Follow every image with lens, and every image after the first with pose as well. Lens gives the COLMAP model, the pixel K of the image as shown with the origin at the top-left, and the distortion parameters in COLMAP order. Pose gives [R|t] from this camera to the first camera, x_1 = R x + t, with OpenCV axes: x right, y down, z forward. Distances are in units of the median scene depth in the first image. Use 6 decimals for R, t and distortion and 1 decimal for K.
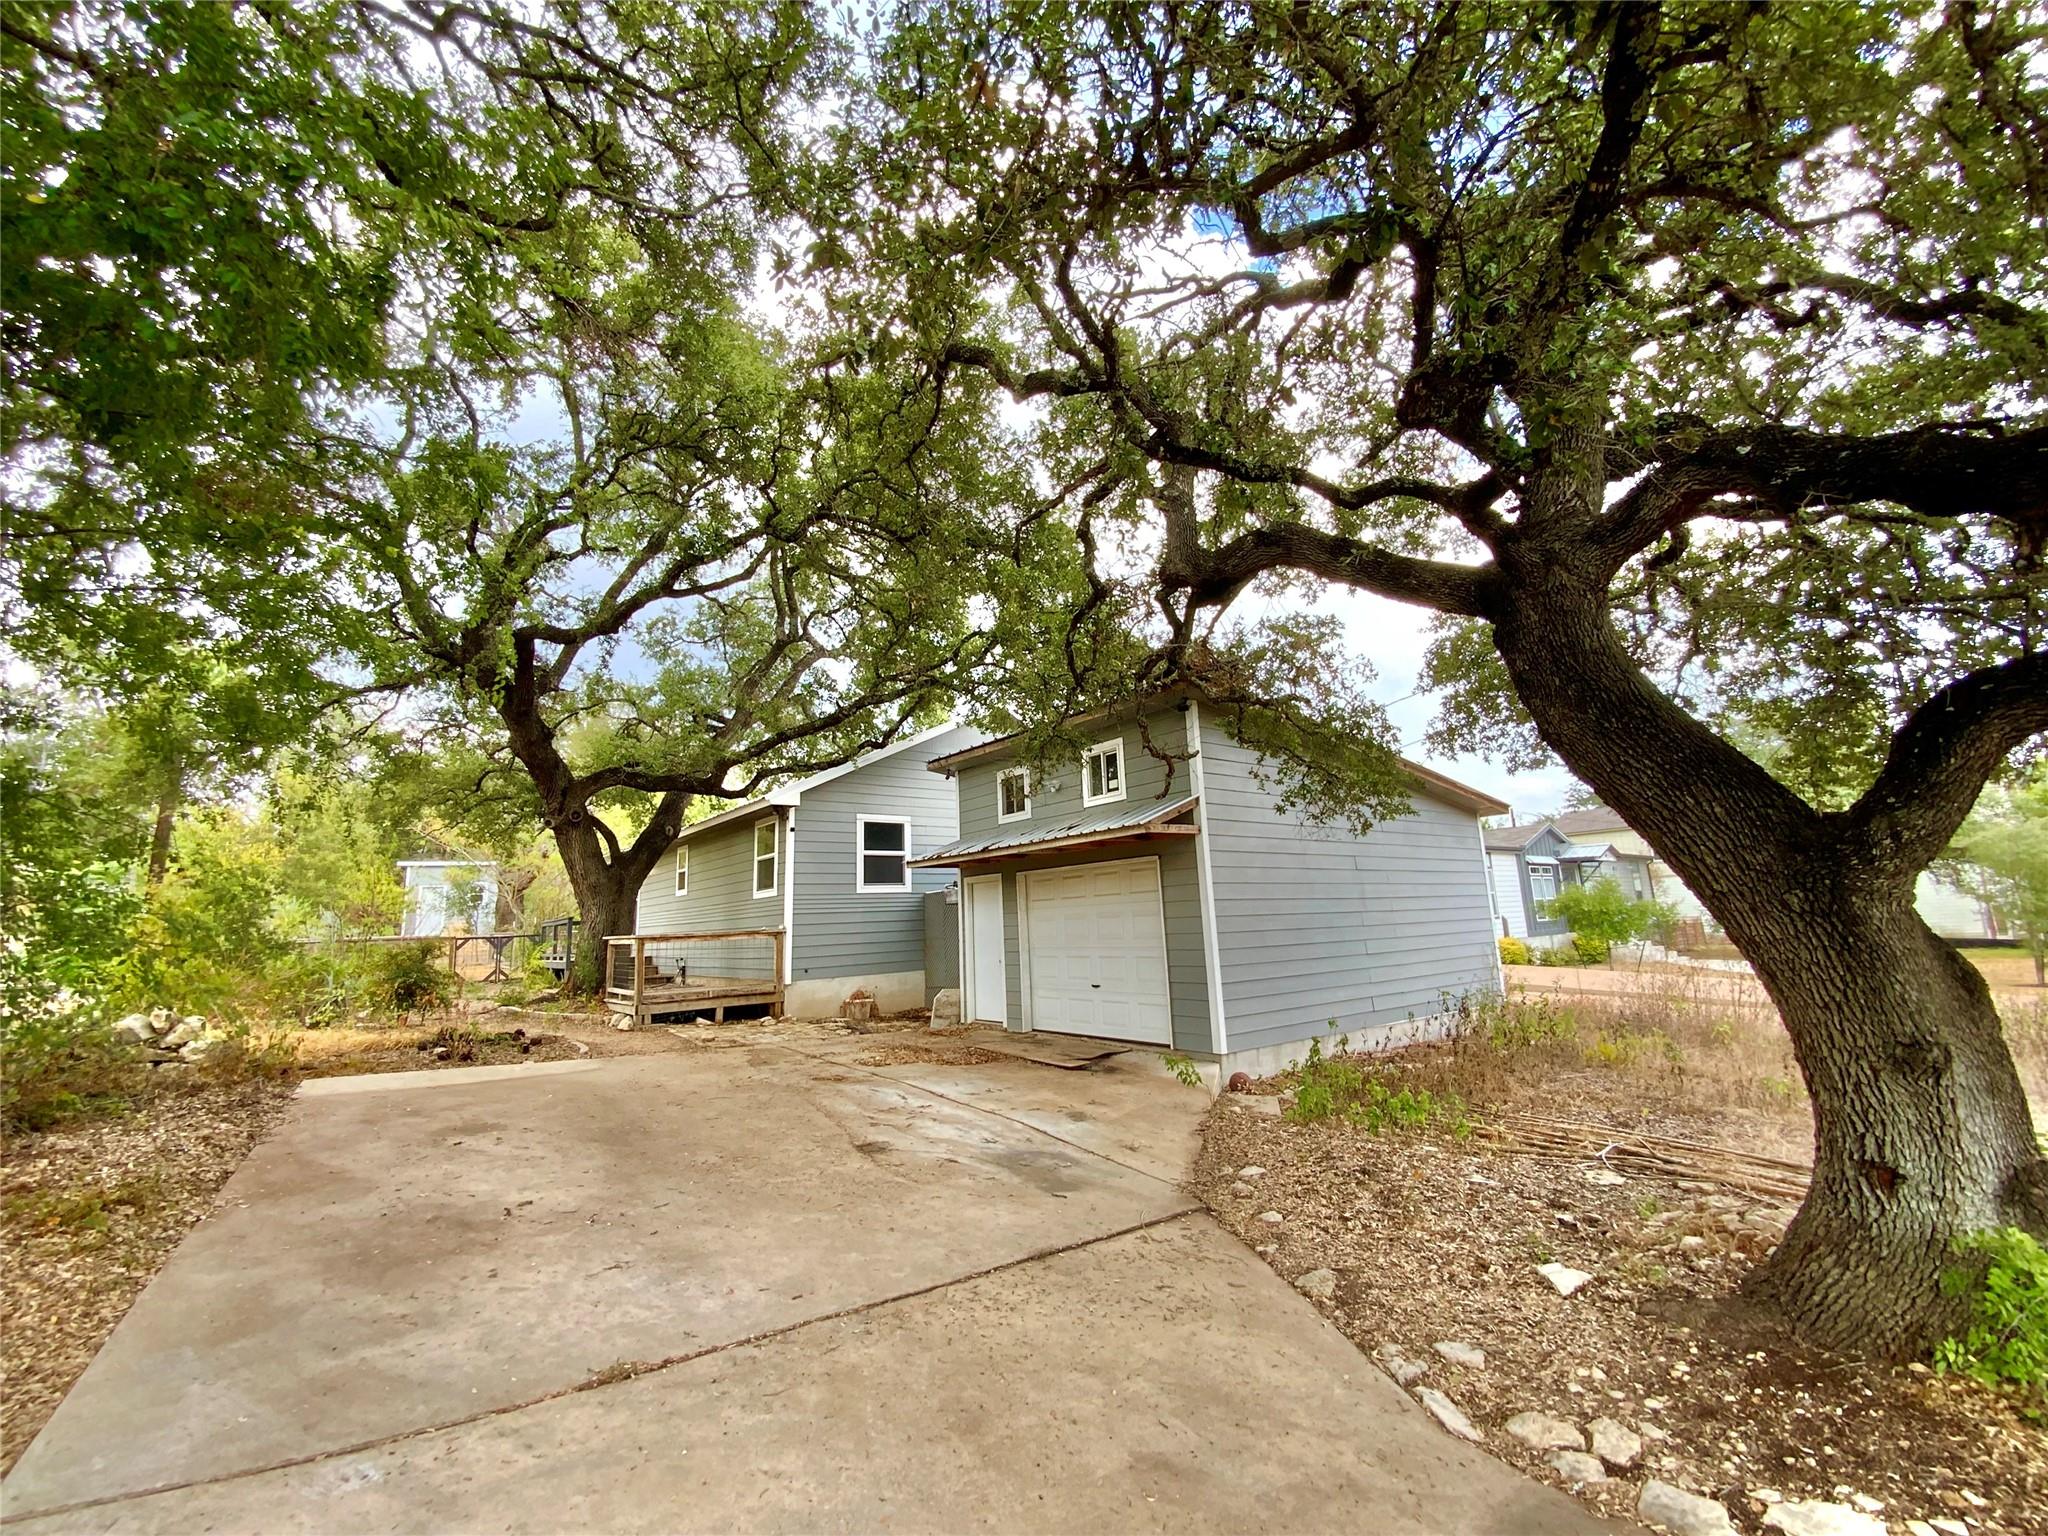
lens RADIAL K [[830.7, 0, 1032.6], [0, 830.7, 761.4], [0, 0, 1]] dist [0.002472, -0.003055]
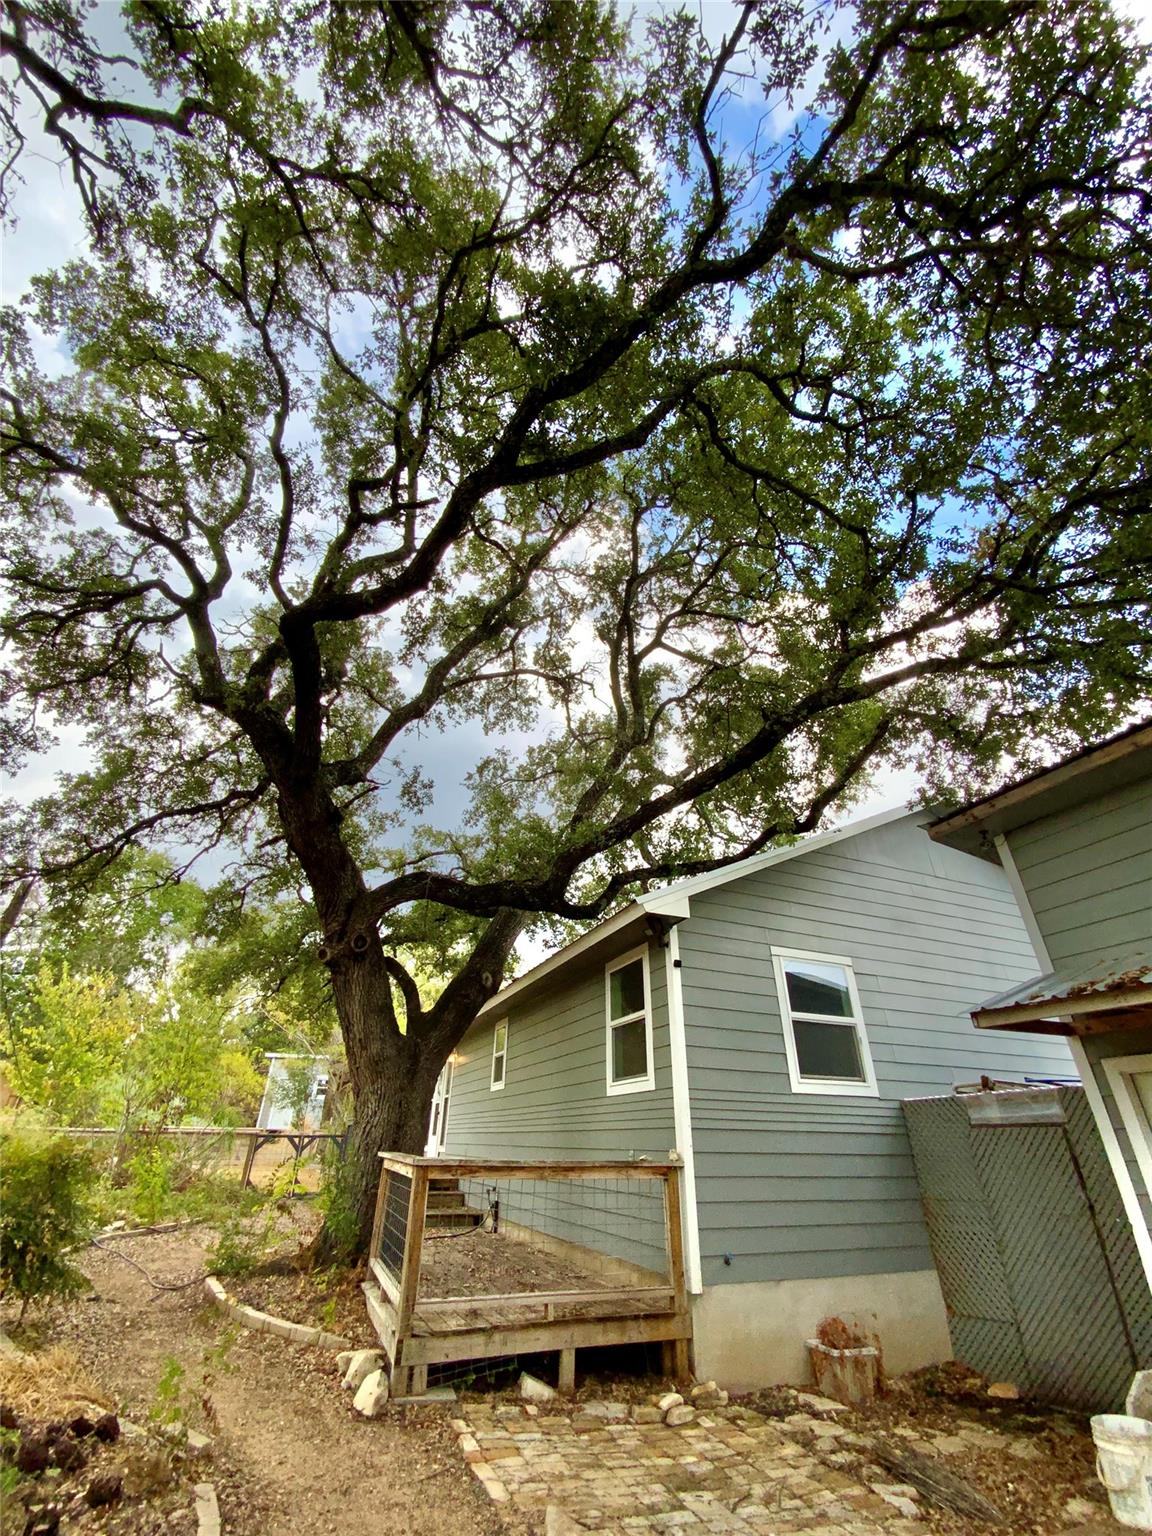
lens RADIAL K [[623.1, 0, 570.6], [0, 623.1, 761.4], [0, 0, 1]] dist [0.002472, -0.003055]
pose [[0.957396, -0.098908, -0.271312, -0.225603], [-0.002026, 0.937193, -0.348806, 0.100395], [0.288772, 0.334495, 0.897064, 0.527122]]
